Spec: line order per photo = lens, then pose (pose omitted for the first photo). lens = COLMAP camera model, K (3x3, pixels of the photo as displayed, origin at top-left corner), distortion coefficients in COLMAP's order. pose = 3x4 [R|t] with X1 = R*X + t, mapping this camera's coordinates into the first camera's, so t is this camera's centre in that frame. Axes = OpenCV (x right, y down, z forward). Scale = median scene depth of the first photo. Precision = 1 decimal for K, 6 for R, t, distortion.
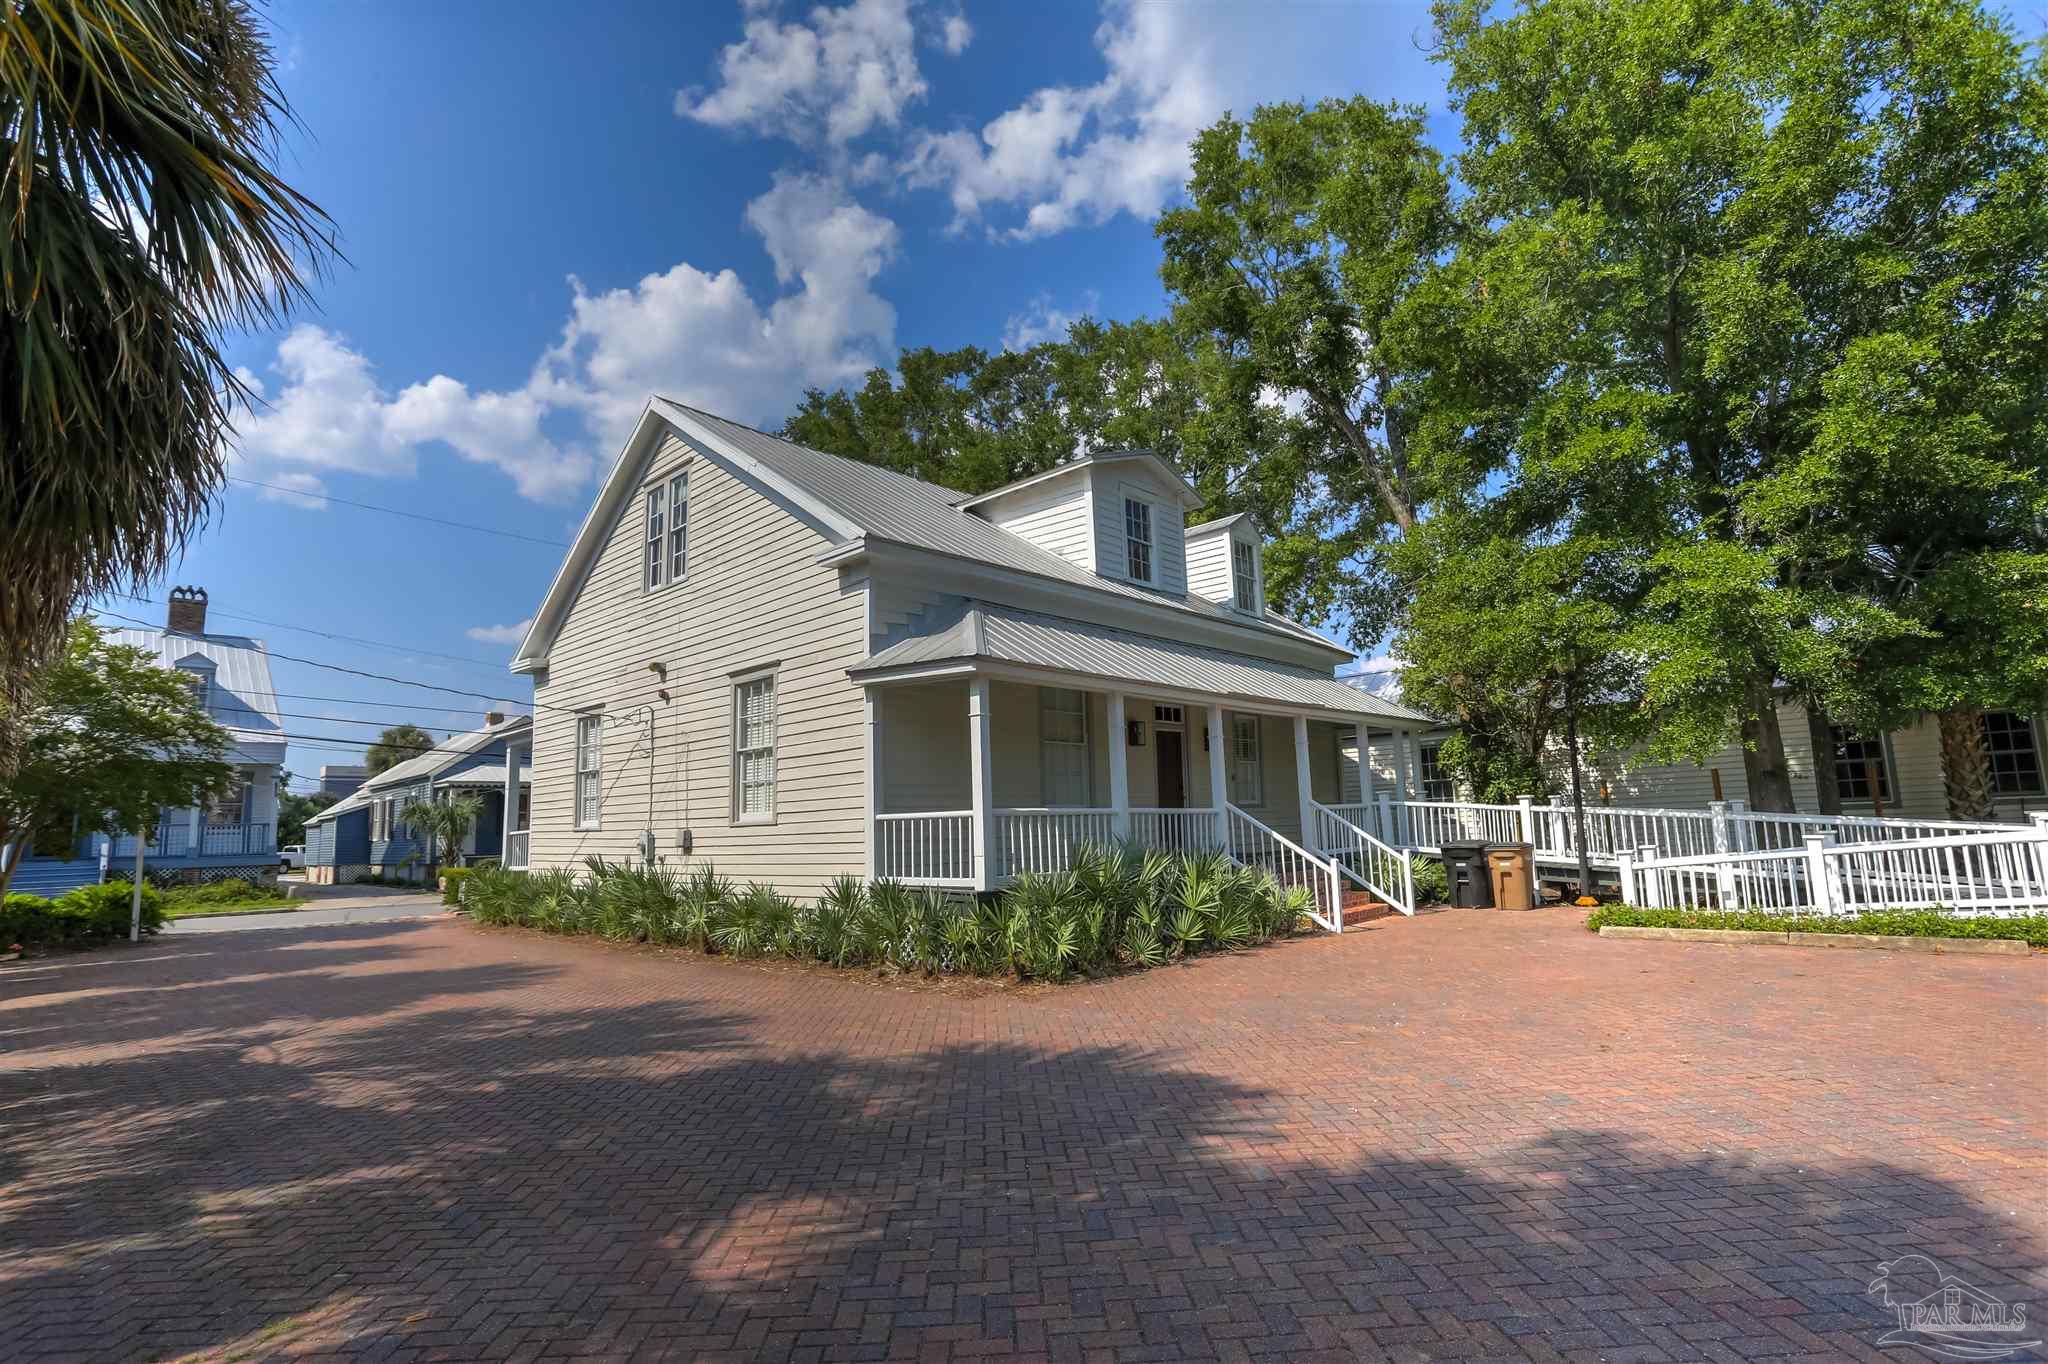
lens RADIAL K [[966.8, 0, 1022.0], [0, 966.8, 676.2], [0, 0, 1]] dist [0.000638, 0.000033]
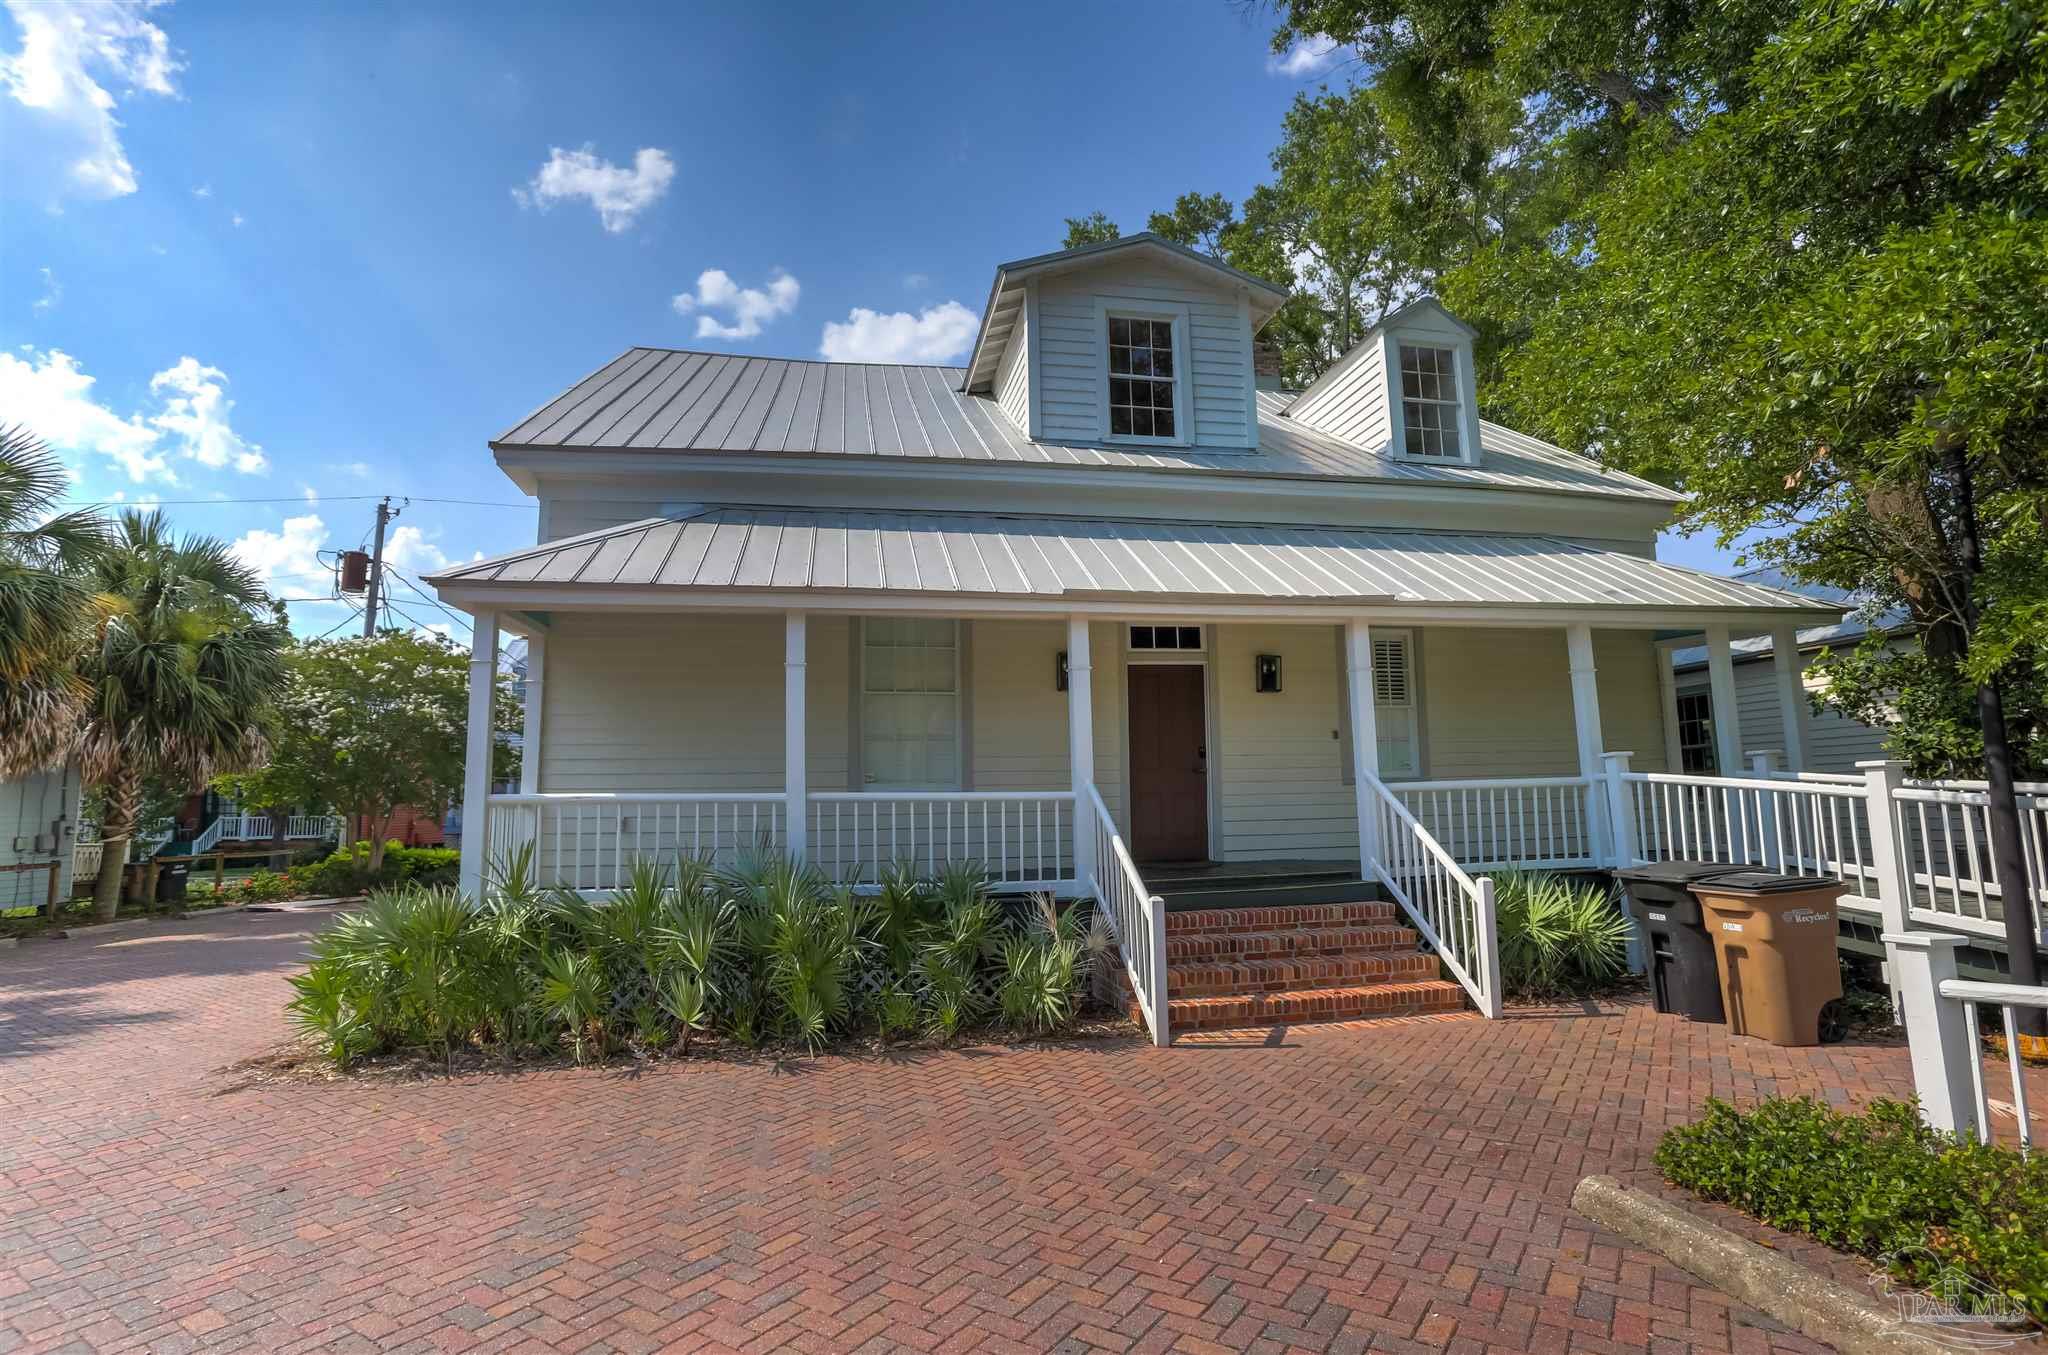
lens RADIAL K [[1026.4, 0, 609.5], [0, 1026.4, 680.9], [0, 0, 1]] dist [-0.000145, 0.000118]
pose [[0.815686, -0.058212, -0.575559, 0.246437], [0.081644, 0.996550, 0.014916, 0.028441], [0.572705, -0.059158, 0.817624, 0.247165]]
